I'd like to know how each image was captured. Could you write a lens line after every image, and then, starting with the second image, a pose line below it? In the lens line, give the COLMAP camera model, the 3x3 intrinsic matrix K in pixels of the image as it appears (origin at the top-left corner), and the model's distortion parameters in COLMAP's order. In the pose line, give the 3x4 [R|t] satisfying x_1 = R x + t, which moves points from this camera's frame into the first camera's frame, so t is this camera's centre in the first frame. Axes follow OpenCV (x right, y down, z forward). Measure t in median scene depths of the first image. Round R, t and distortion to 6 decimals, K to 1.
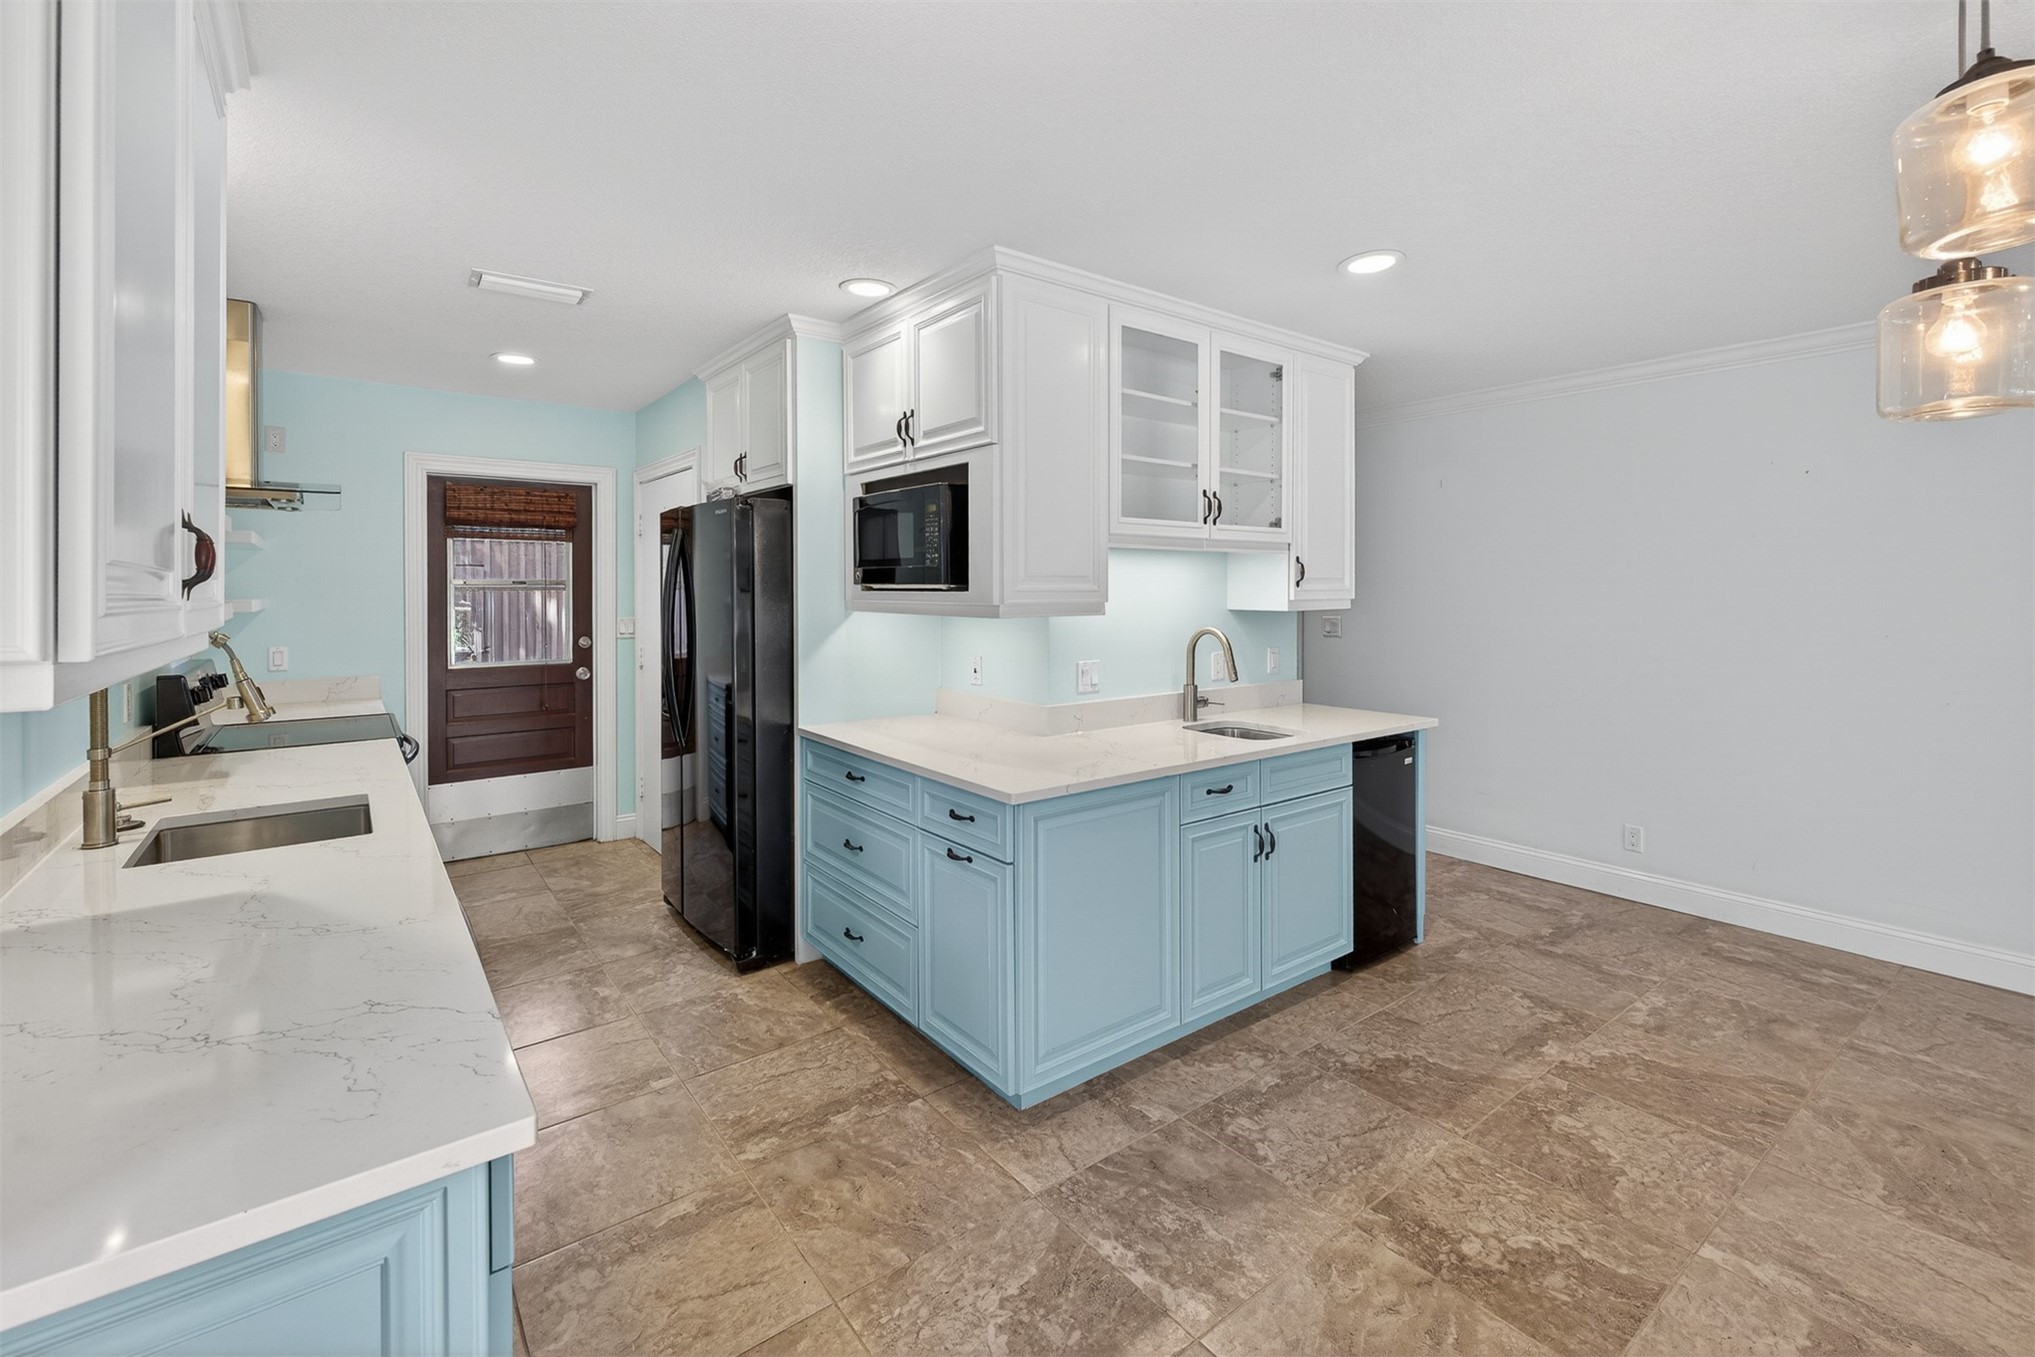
lens RADIAL K [[899.9, 0, 1008.1], [0, 899.9, 596.4], [0, 0, 1]] dist [0.007671, -0.000357]
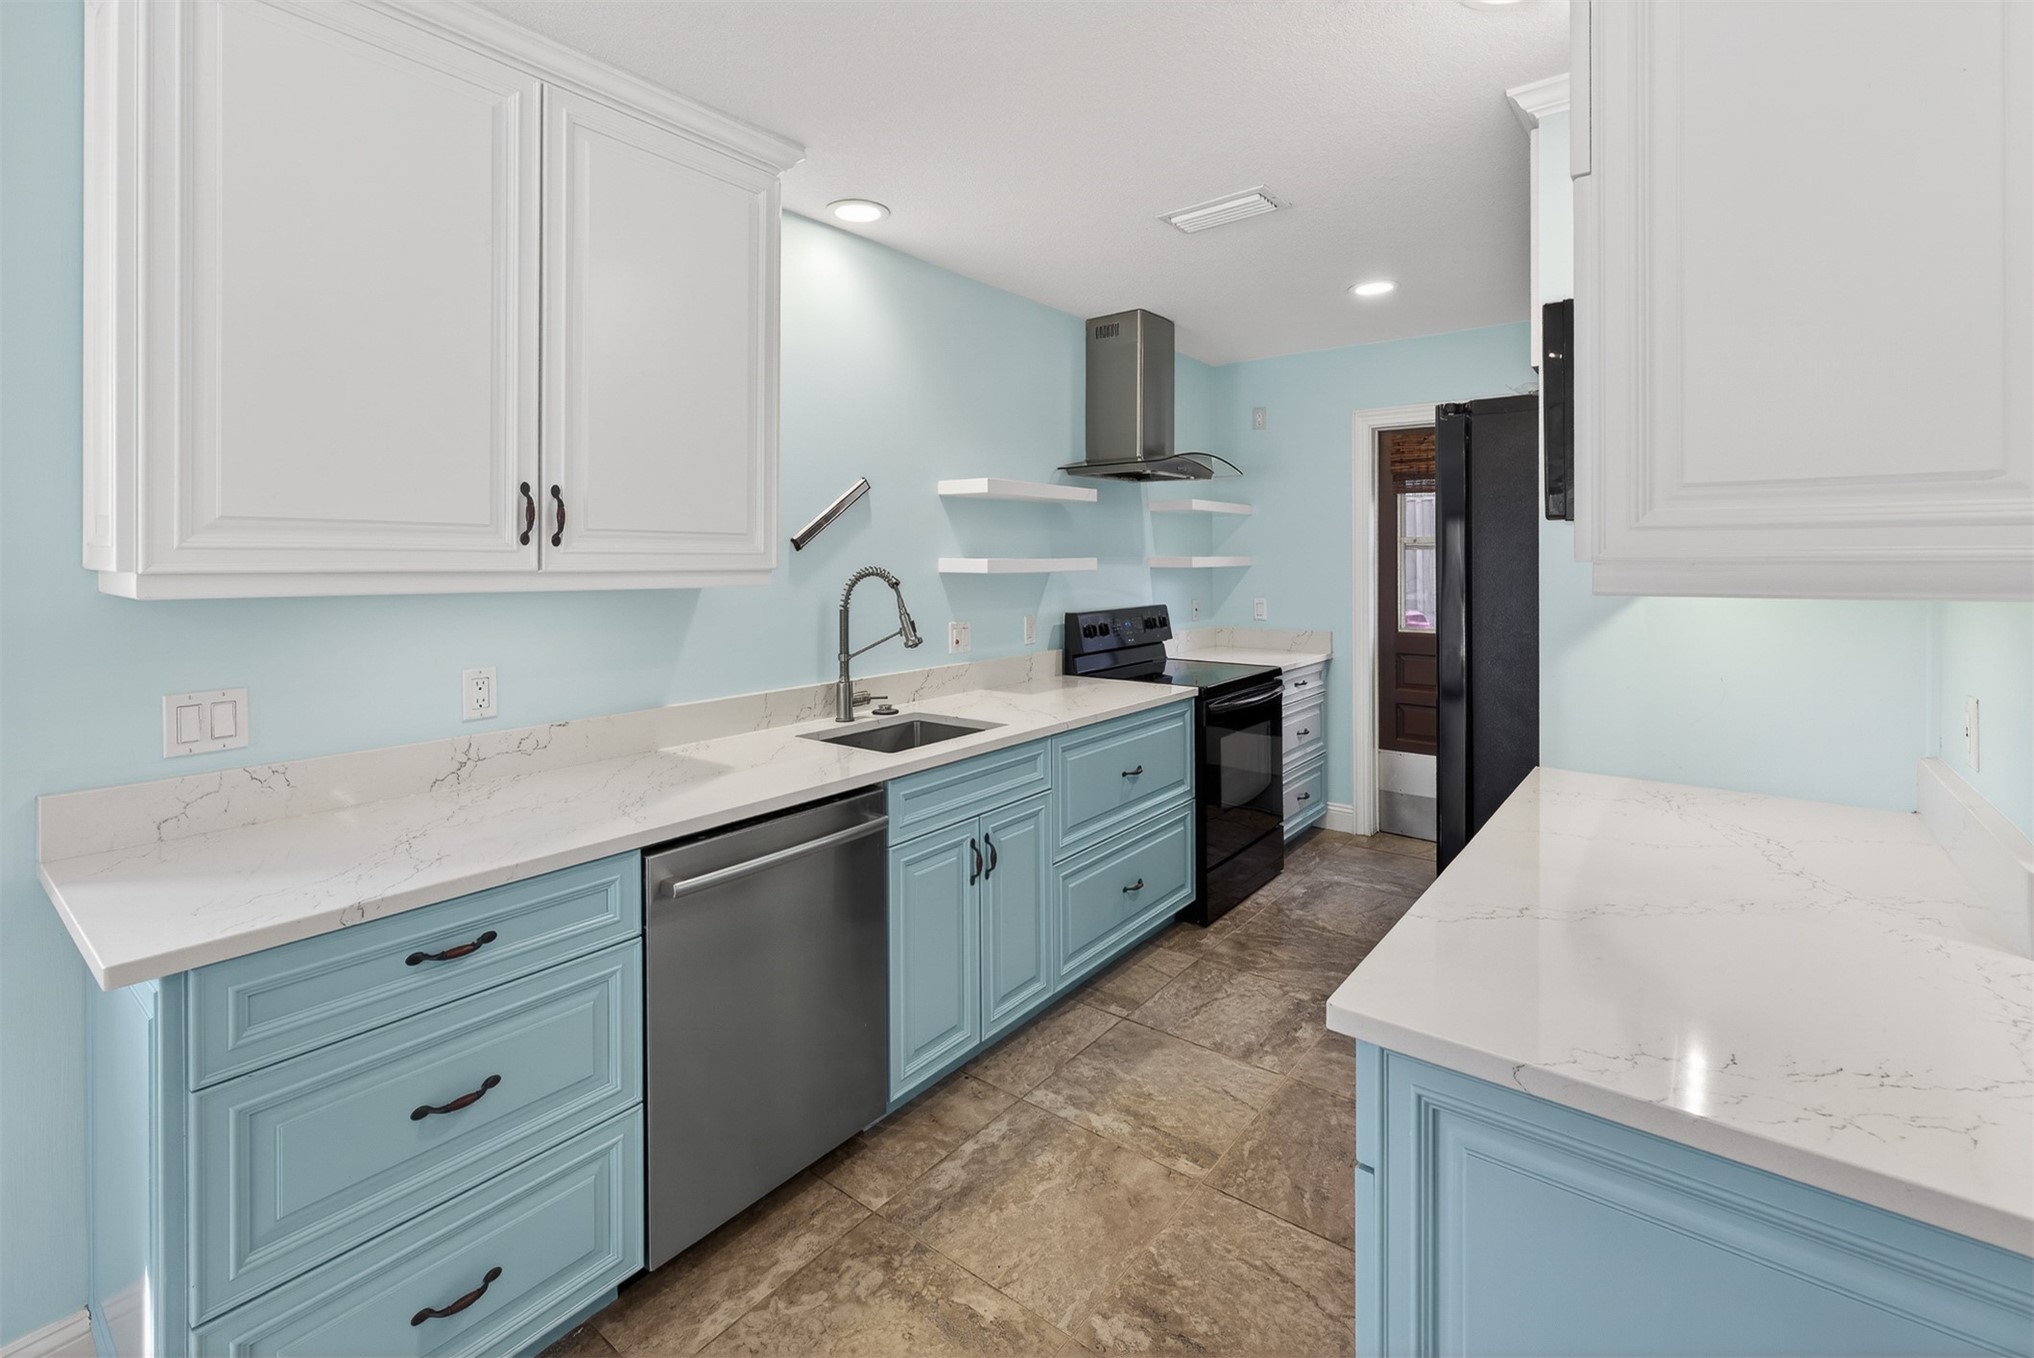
lens RADIAL K [[885.8, 0, 1019.2], [0, 885.8, 561.3], [0, 0, 1]] dist [-0.002135, -0.000538]
pose [[0.254810, 0.001777, -0.966989, 0.321326], [-0.005249, 0.999986, 0.000455, 0.013473], [0.966977, 0.004960, 0.254816, 0.658686]]
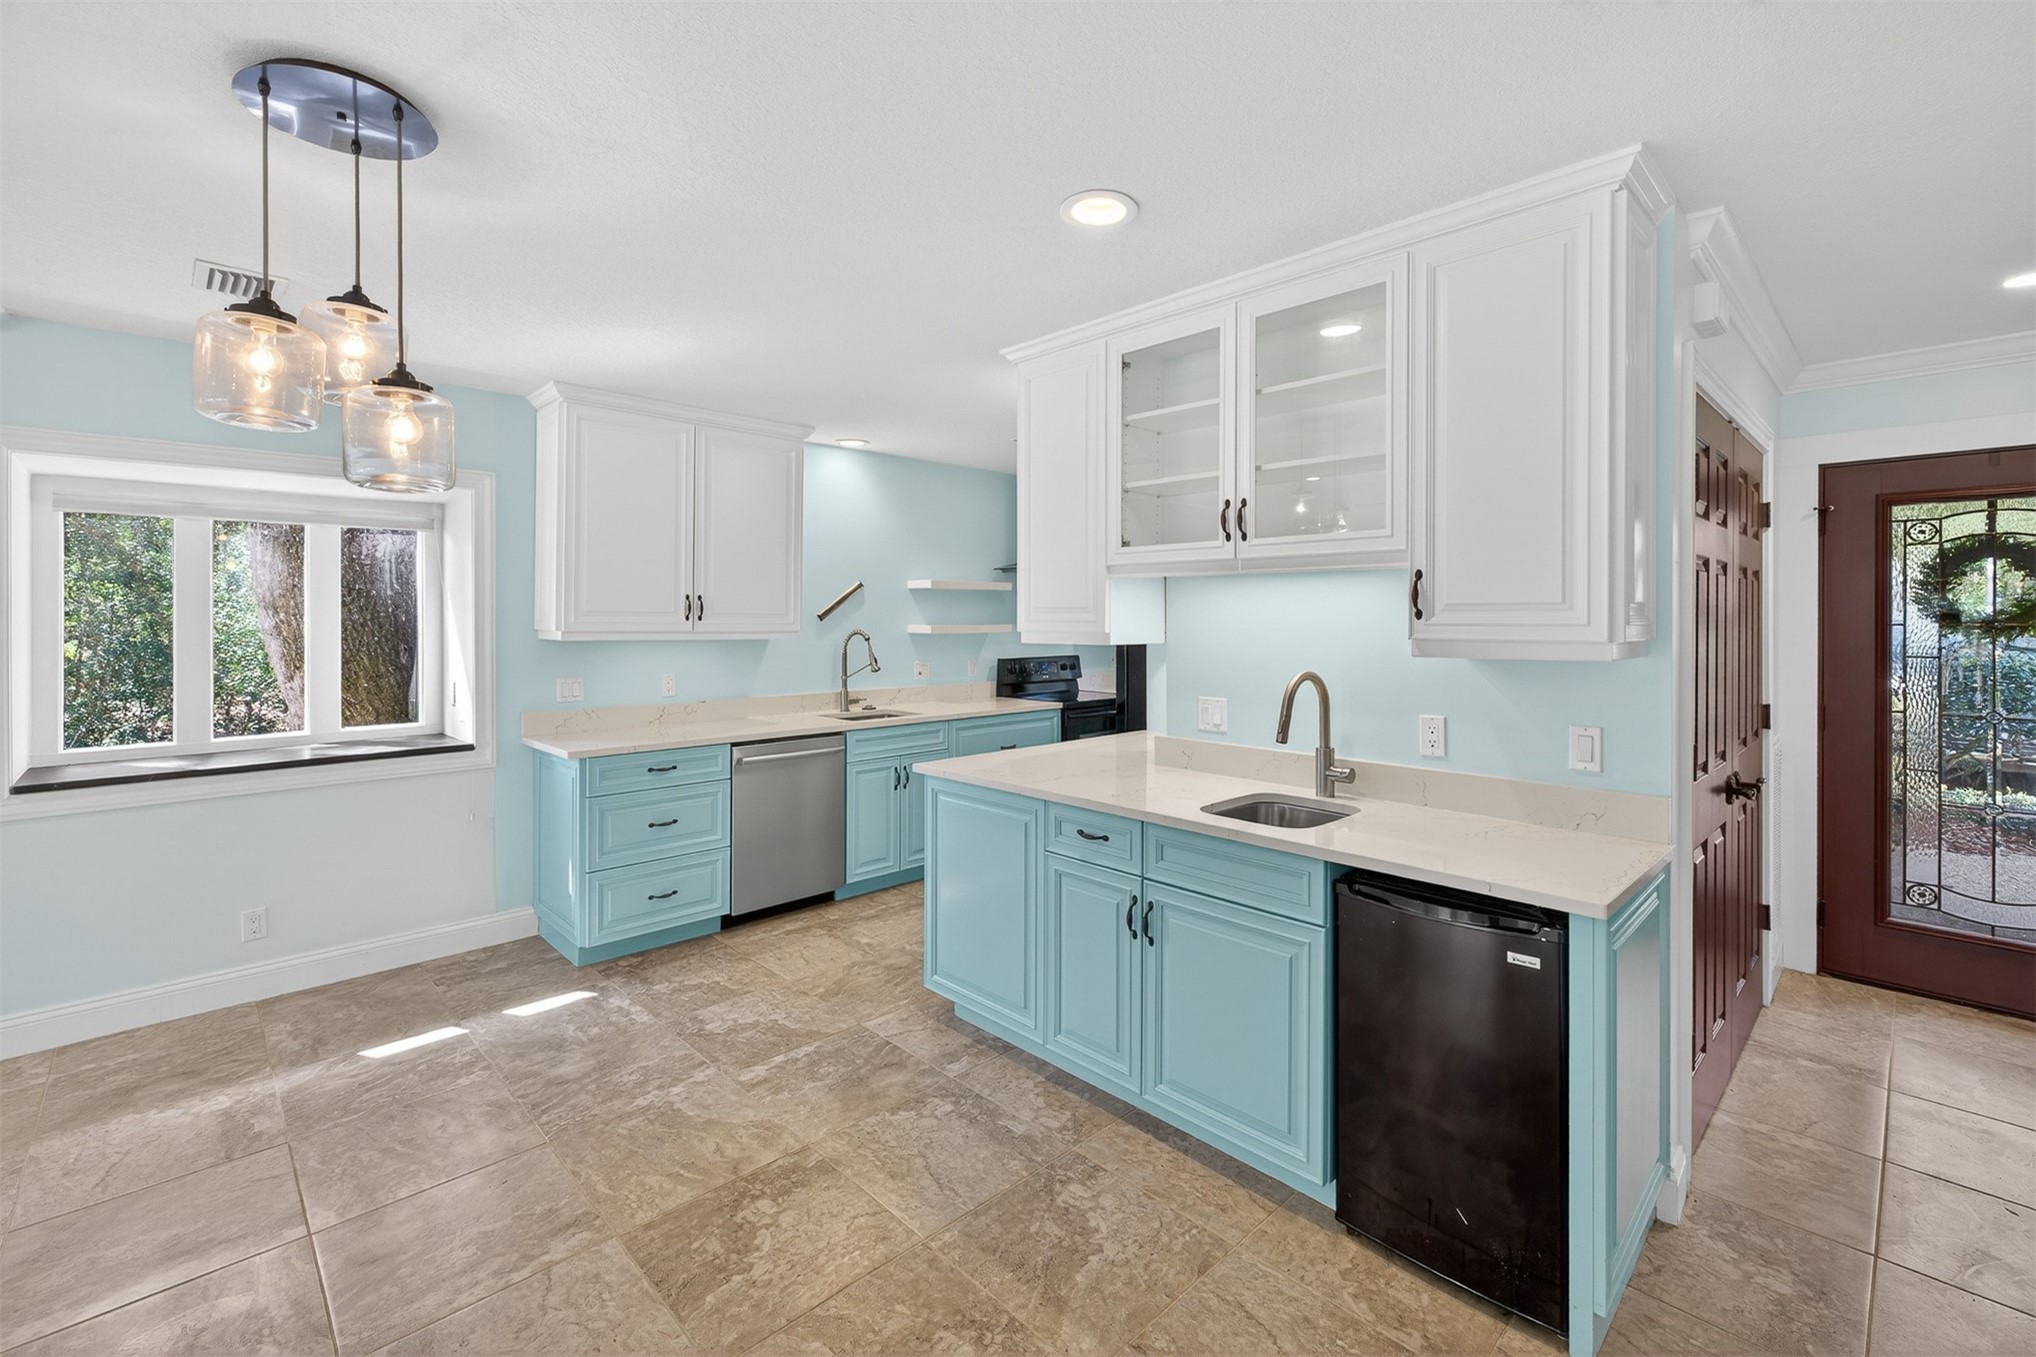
lens RADIAL K [[867.0, 0, 1010.7], [0, 867.0, 621.8], [0, 0, 1]] dist [0.000565, 0.000148]
pose [[0.110990, 0.006535, -0.993800, 1.198157], [-0.013811, 0.999892, 0.005033, -0.010158], [0.993726, 0.013167, 0.111068, 0.873839]]
